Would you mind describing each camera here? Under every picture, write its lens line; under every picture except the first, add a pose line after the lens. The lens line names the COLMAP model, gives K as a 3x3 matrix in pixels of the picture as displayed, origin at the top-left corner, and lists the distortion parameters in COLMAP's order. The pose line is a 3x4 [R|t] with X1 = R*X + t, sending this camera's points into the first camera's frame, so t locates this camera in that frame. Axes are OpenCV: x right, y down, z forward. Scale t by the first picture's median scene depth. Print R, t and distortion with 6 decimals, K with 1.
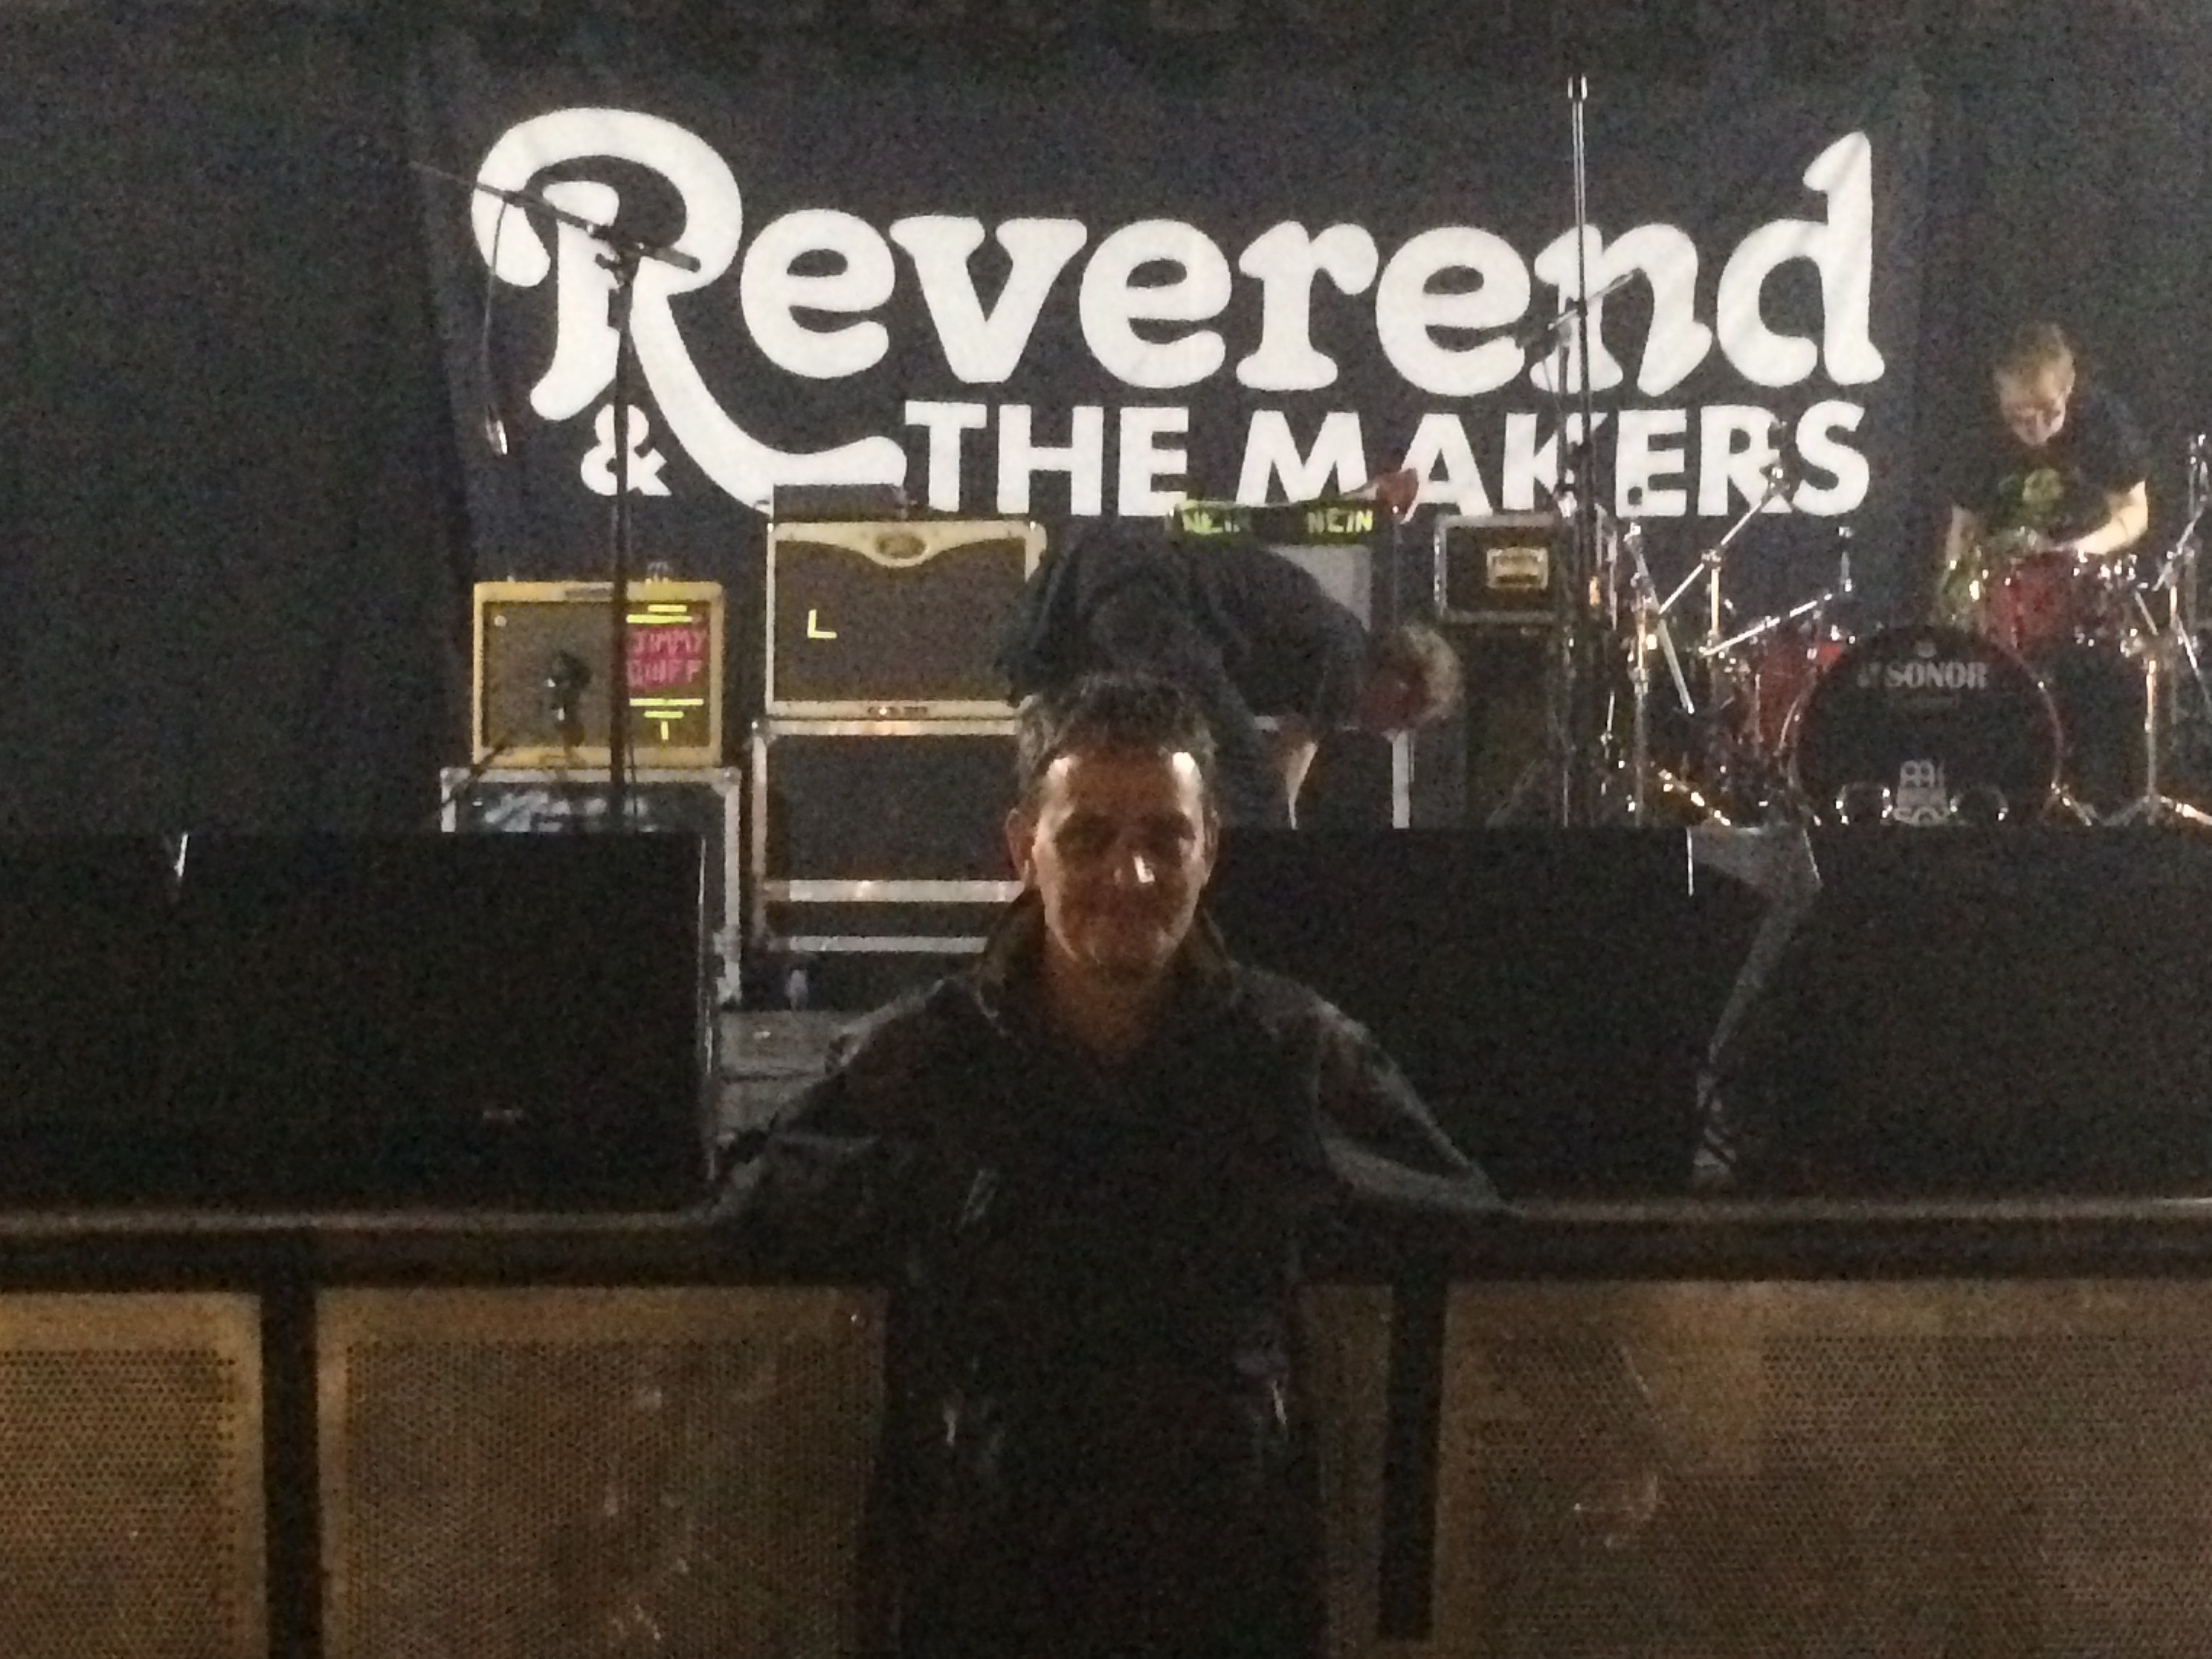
lens RADIAL K [[3990.7, 0, 1109.2], [0, 3990.7, 825.2], [0, 0, 1]] dist [0.024764, 0.000000]
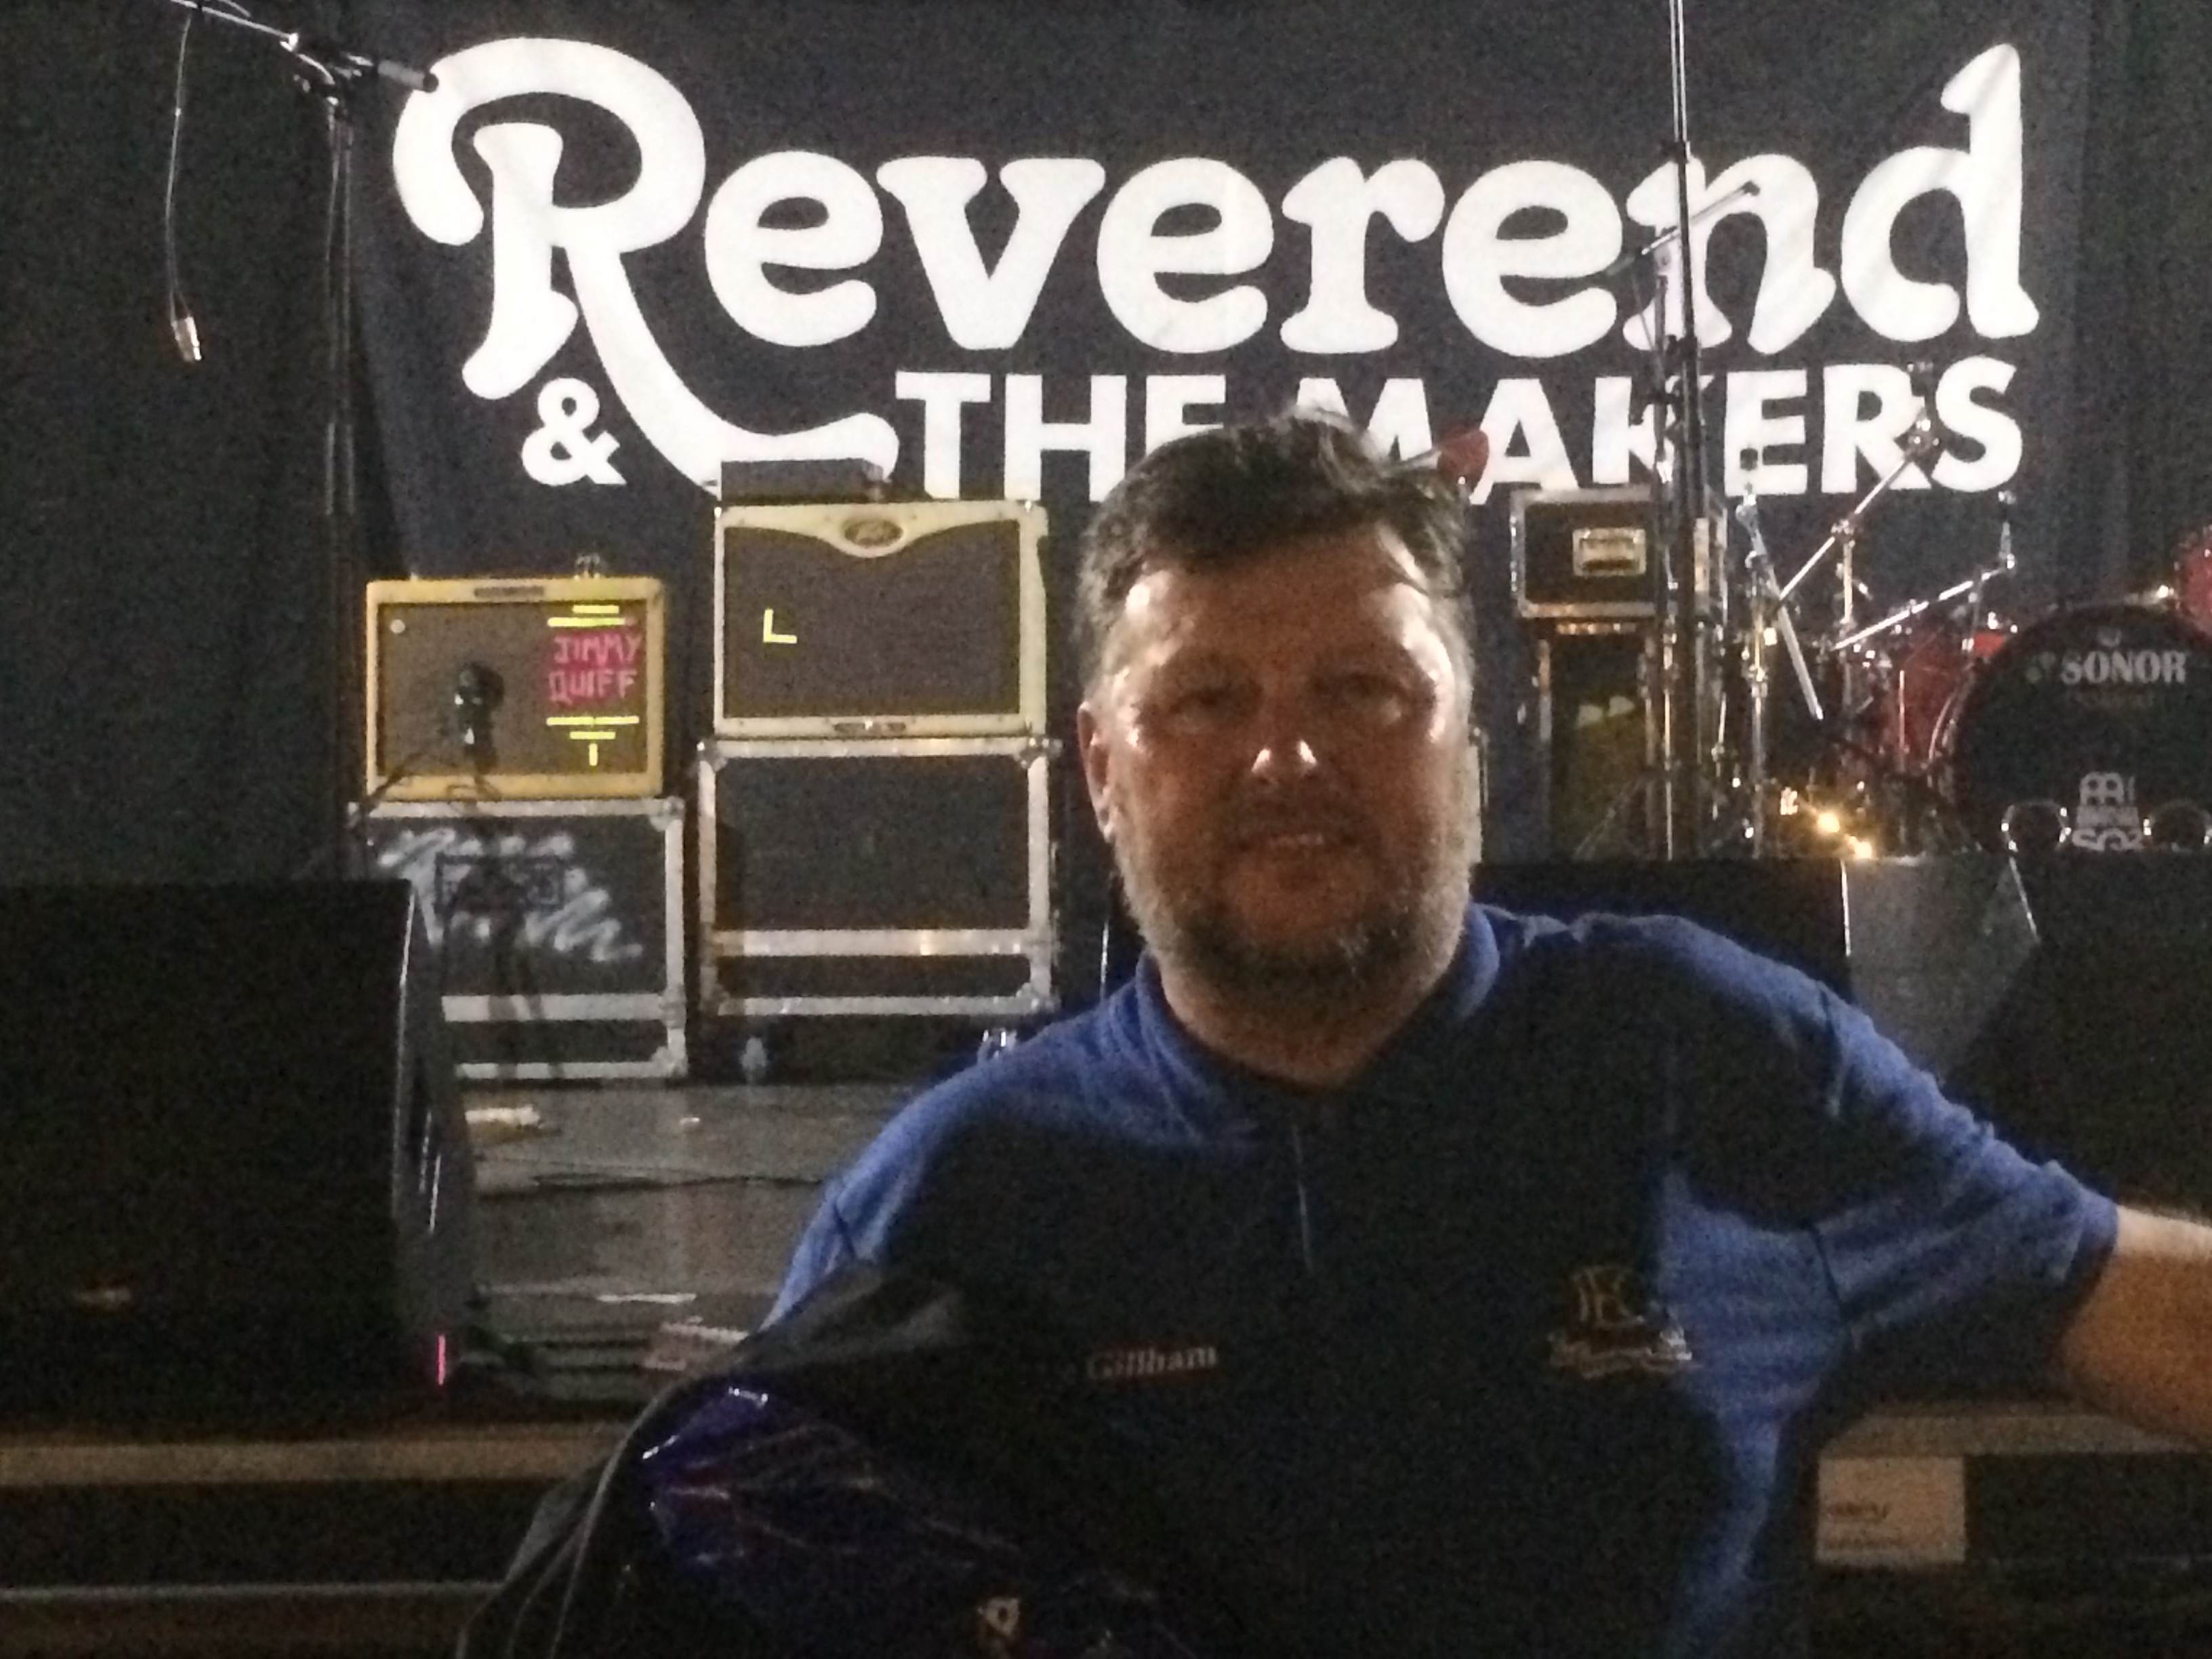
lens RADIAL K [[3990.7, 0, 1102.3], [0, 3990.7, 835.0], [0, 0, 1]] dist [0.024764, 0.000000]
pose [[0.999546, -0.010236, -0.028322, 0.017239], [0.010054, 0.999928, -0.006571, -0.000074], [0.028387, 0.006284, 0.999577, 0.143635]]
